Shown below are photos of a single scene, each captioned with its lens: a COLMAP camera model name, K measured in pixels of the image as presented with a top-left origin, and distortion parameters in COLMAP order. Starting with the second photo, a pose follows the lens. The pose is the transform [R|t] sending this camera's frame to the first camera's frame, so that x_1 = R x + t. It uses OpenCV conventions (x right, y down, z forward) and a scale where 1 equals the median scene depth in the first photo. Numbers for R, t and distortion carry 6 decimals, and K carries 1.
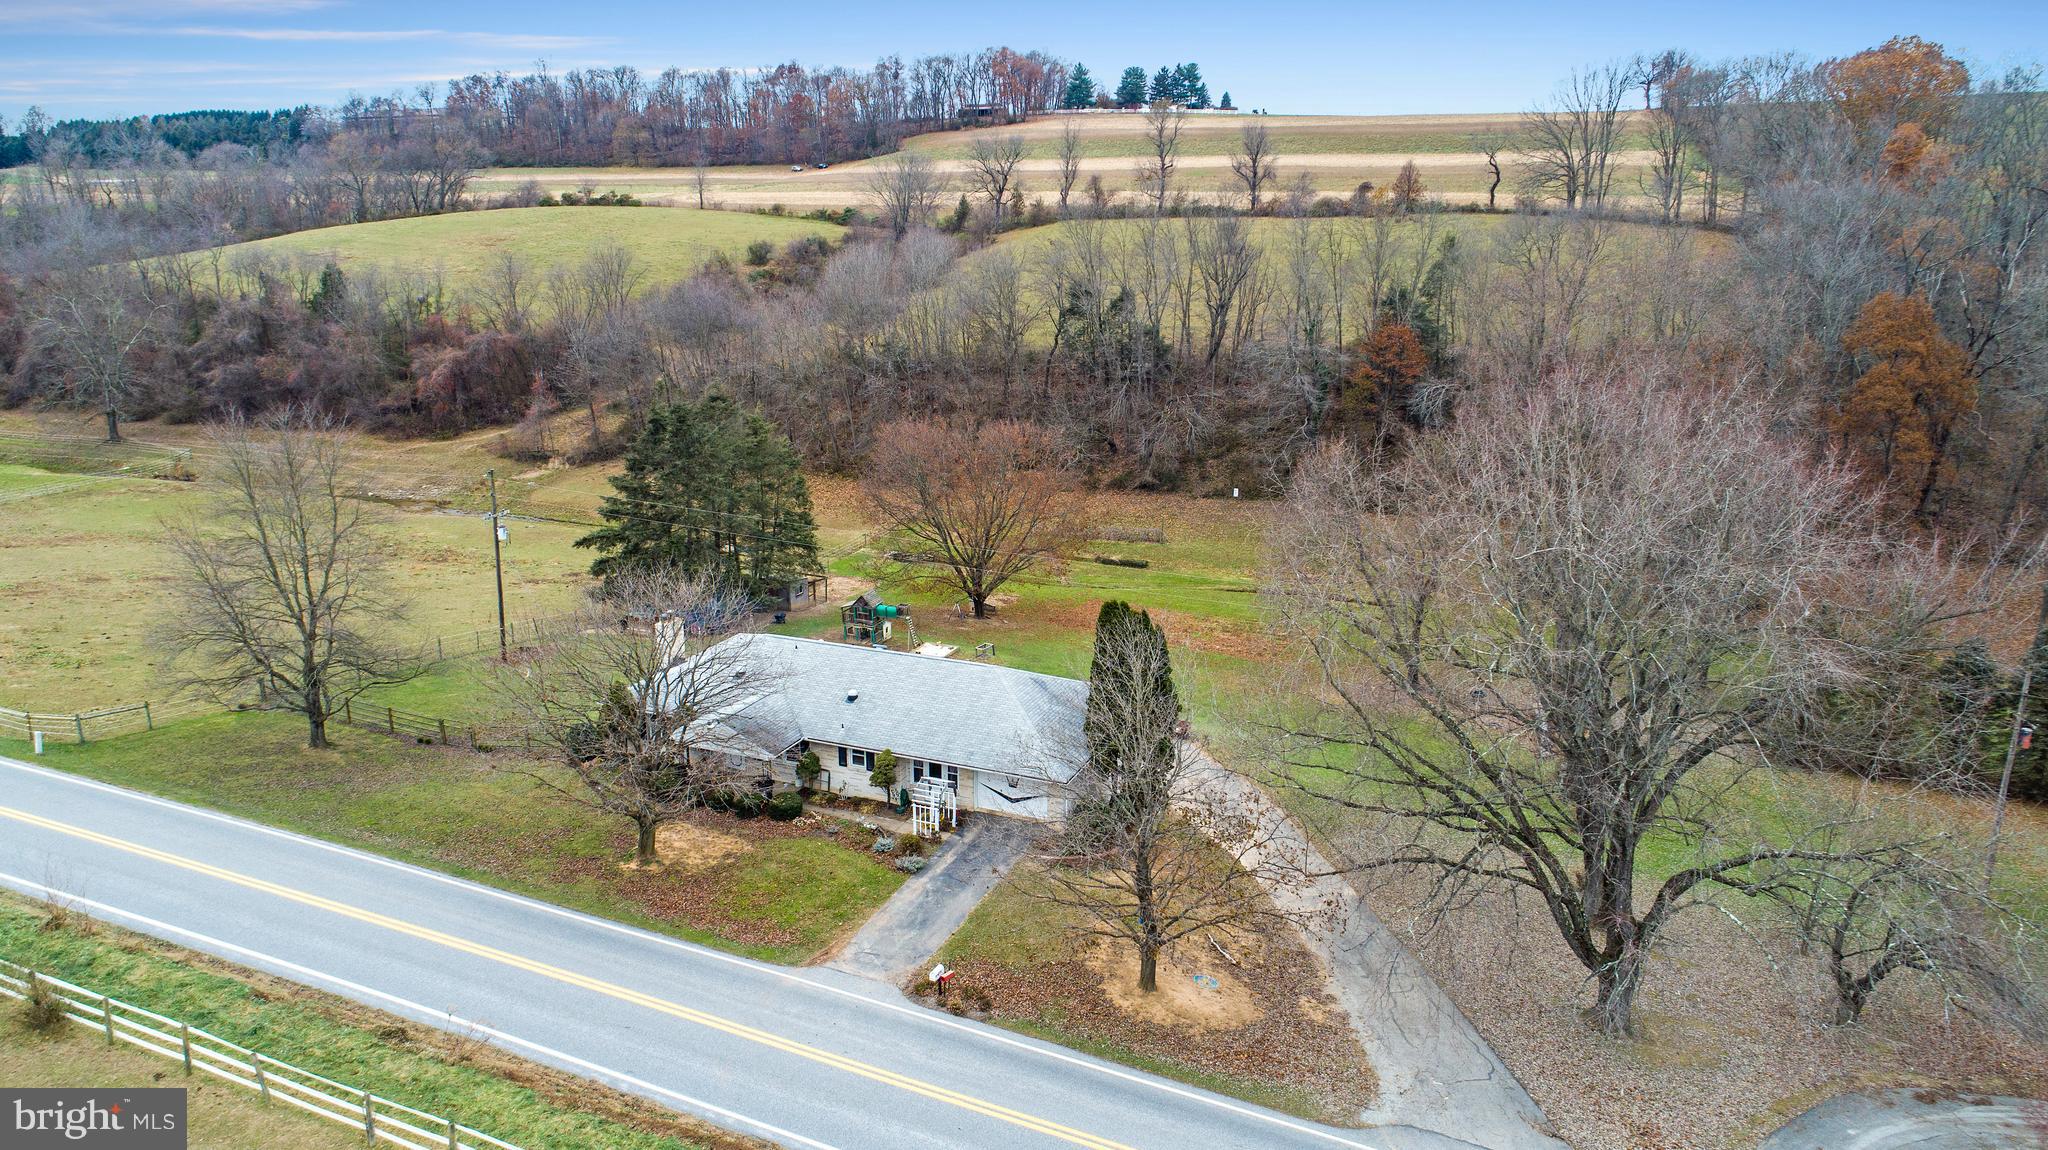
lens RADIAL K [[1422.1, 0, 1024.0], [0, 1422.1, 575.0], [0, 0, 1]] dist [-0.018058, -0.001706]
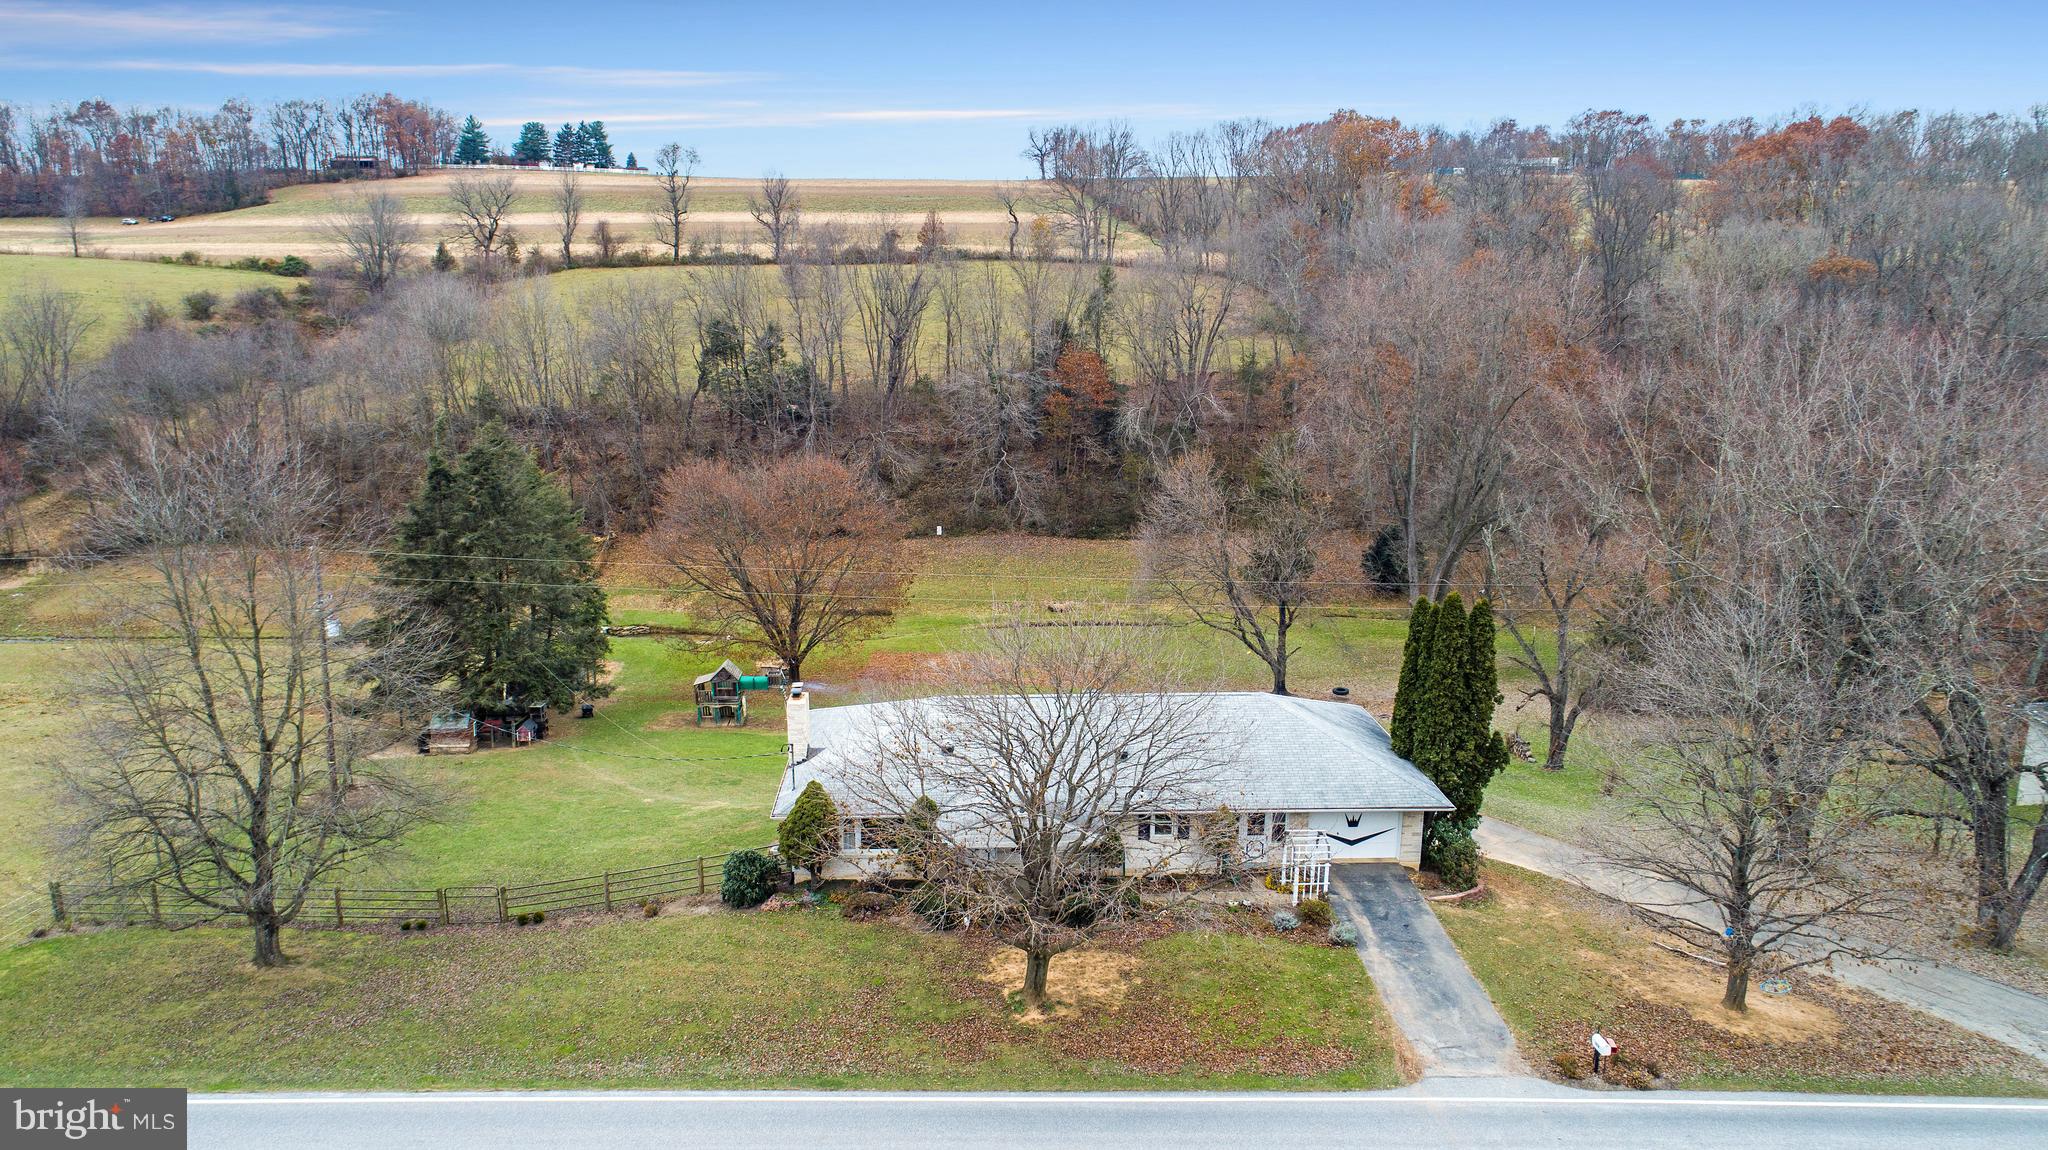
lens RADIAL K [[1396.4, 0, 1024.0], [0, 1396.4, 575.0], [0, 0, 1]] dist [-0.007945, -0.001705]
pose [[0.895946, -0.089897, 0.434970, -0.124184], [0.109922, 0.993717, -0.021040, -0.001087], [-0.430346, 0.066664, 0.900199, 0.074694]]
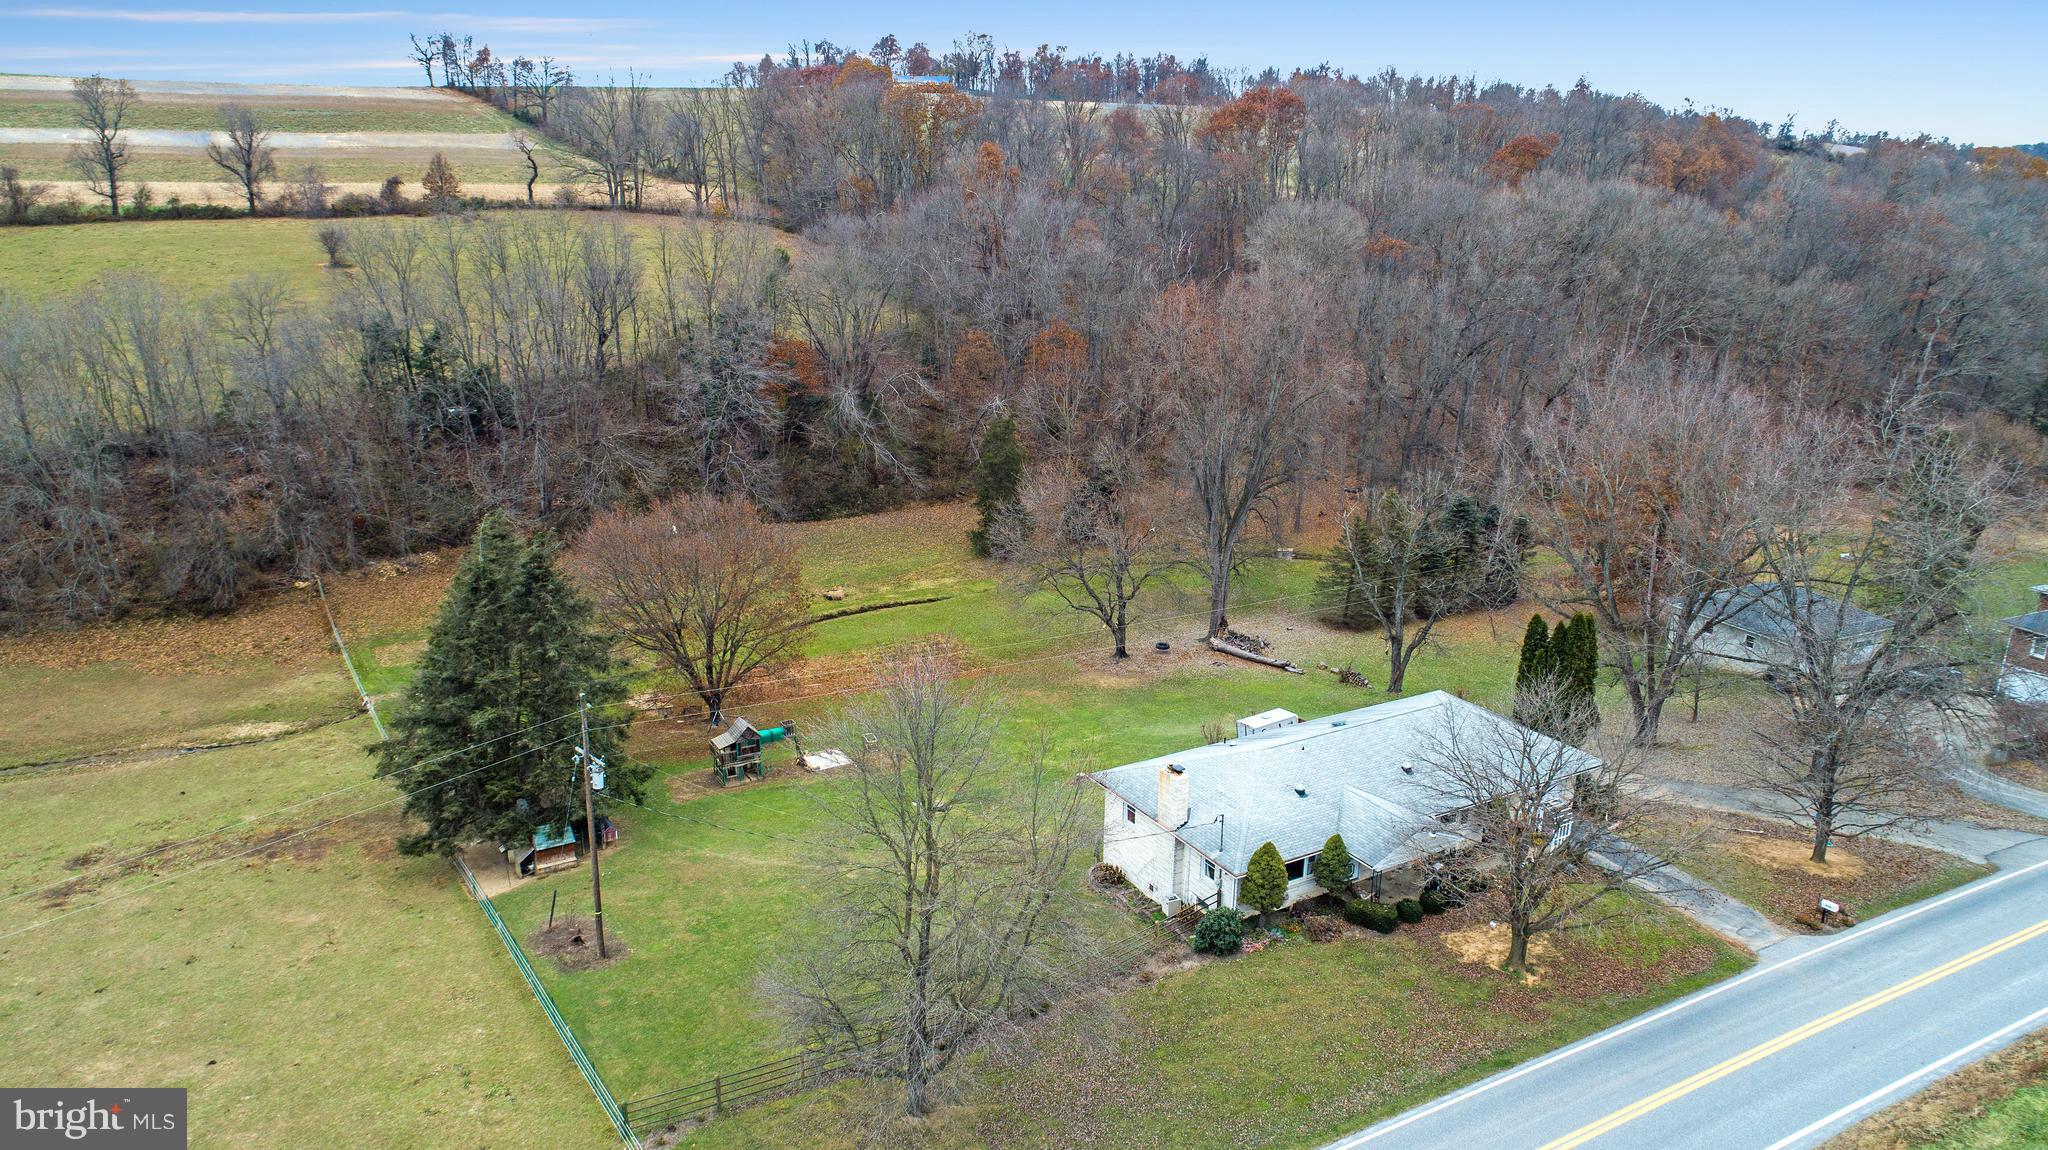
lens RADIAL K [[1396.4, 0, 1024.0], [0, 1396.4, 575.0], [0, 0, 1]] dist [-0.007945, -0.001705]
pose [[0.589173, -0.225123, 0.776012, -0.262021], [0.199056, 0.971243, 0.130630, -0.061148], [-0.783104, 0.077506, 0.617042, 0.140095]]
